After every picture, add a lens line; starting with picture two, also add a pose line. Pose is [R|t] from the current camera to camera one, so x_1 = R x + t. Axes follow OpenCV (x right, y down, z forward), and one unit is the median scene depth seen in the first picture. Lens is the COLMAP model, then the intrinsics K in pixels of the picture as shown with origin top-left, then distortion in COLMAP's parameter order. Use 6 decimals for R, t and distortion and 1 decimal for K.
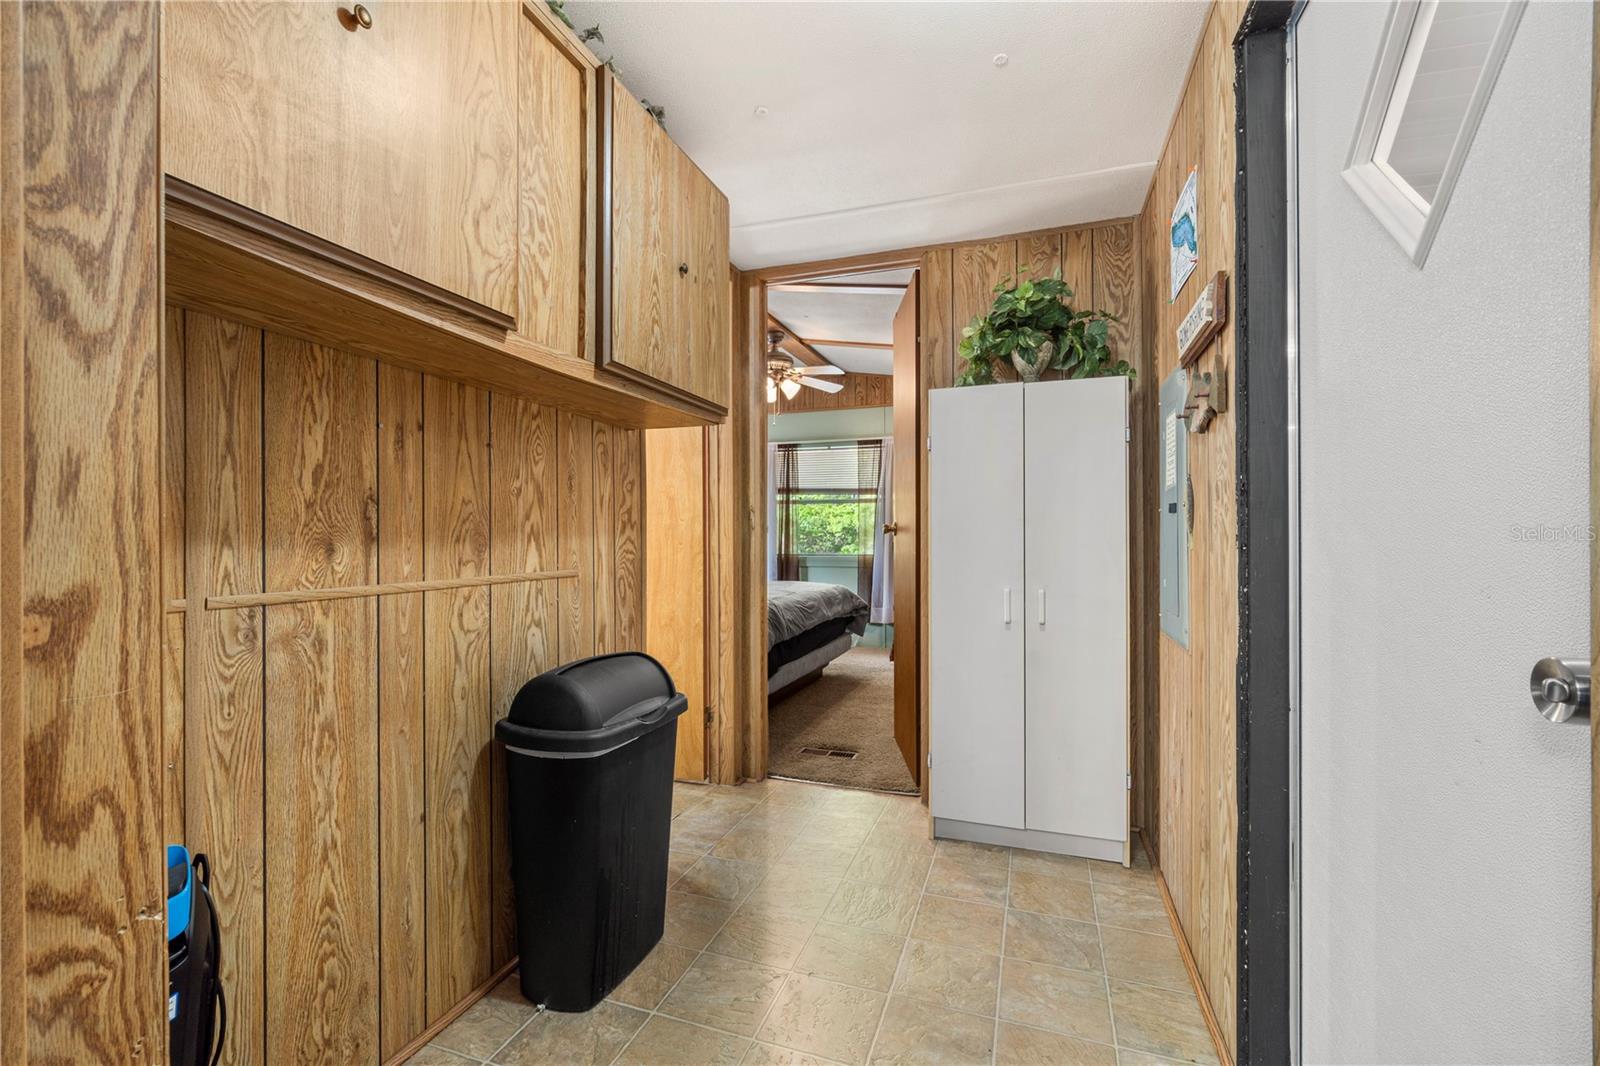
lens RADIAL K [[692.4, 0, 800.0], [0, 692.4, 533.0], [0, 0, 1]] dist [-0.000808, 0.000602]
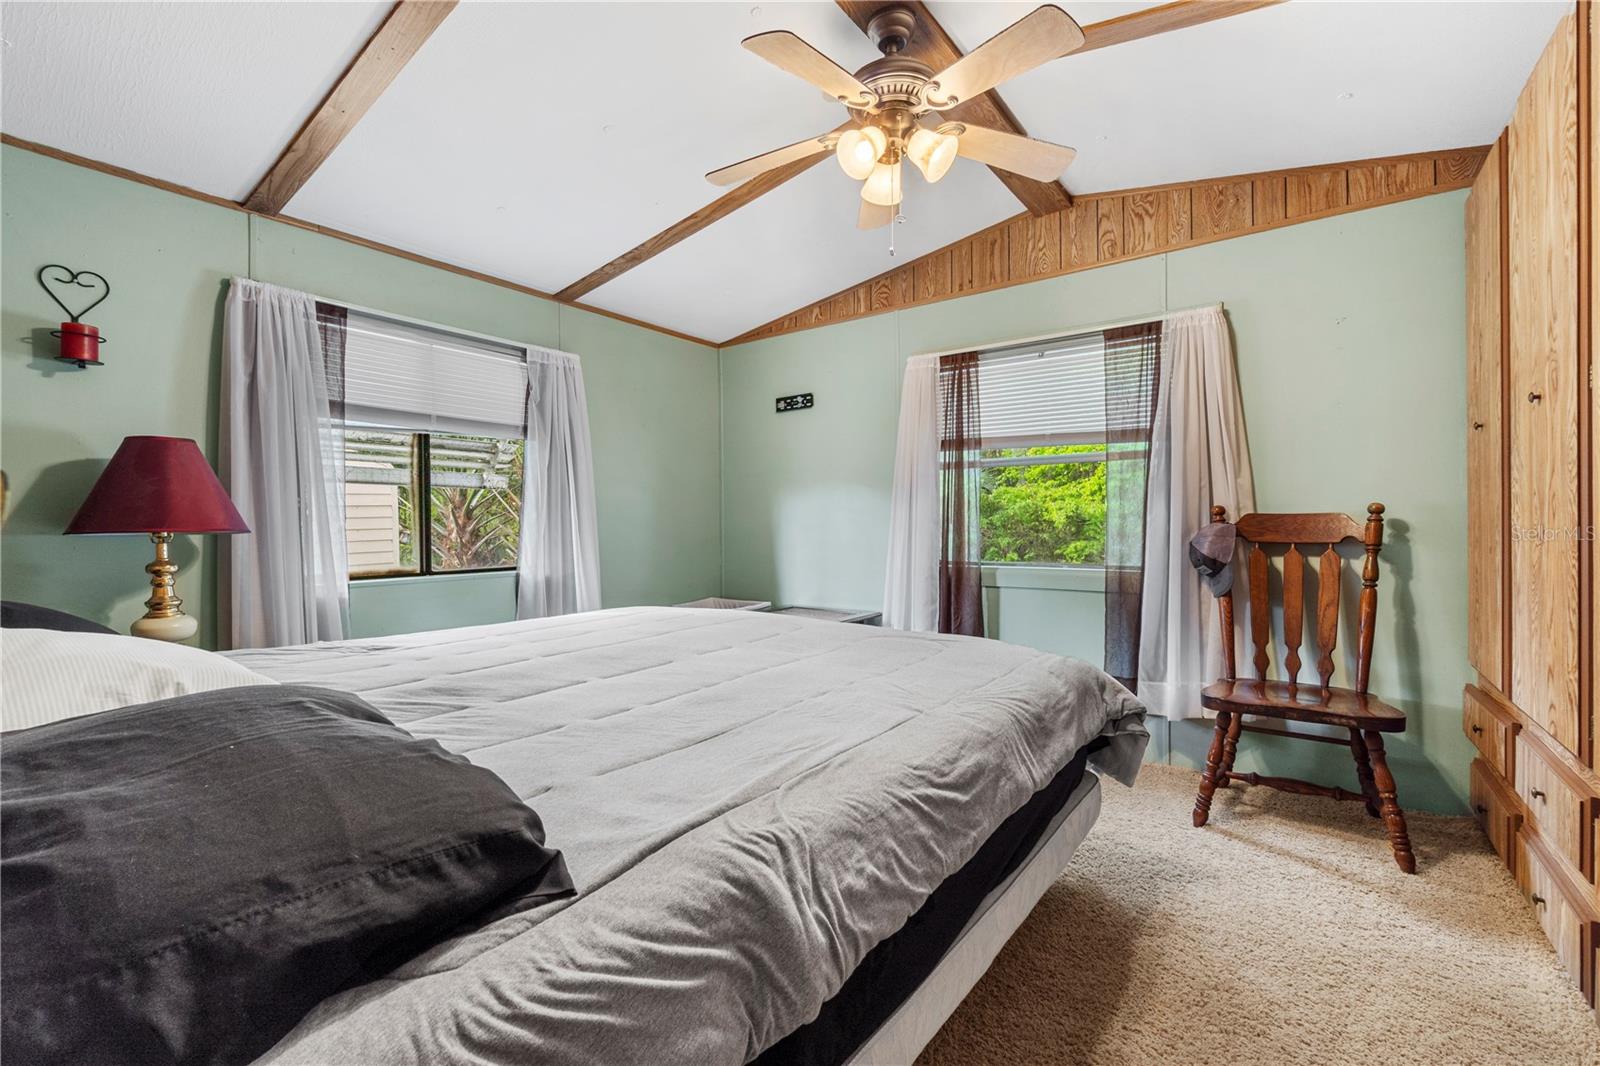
lens RADIAL K [[692.4, 0, 800.0], [0, 692.4, 533.0], [0, 0, 1]] dist [-0.000808, 0.000602]
pose [[0.955760, -0.001933, -0.294141, 0.085900], [0.004849, 0.999946, 0.009183, 0.006513], [0.294108, -0.010203, 0.955718, 1.823476]]
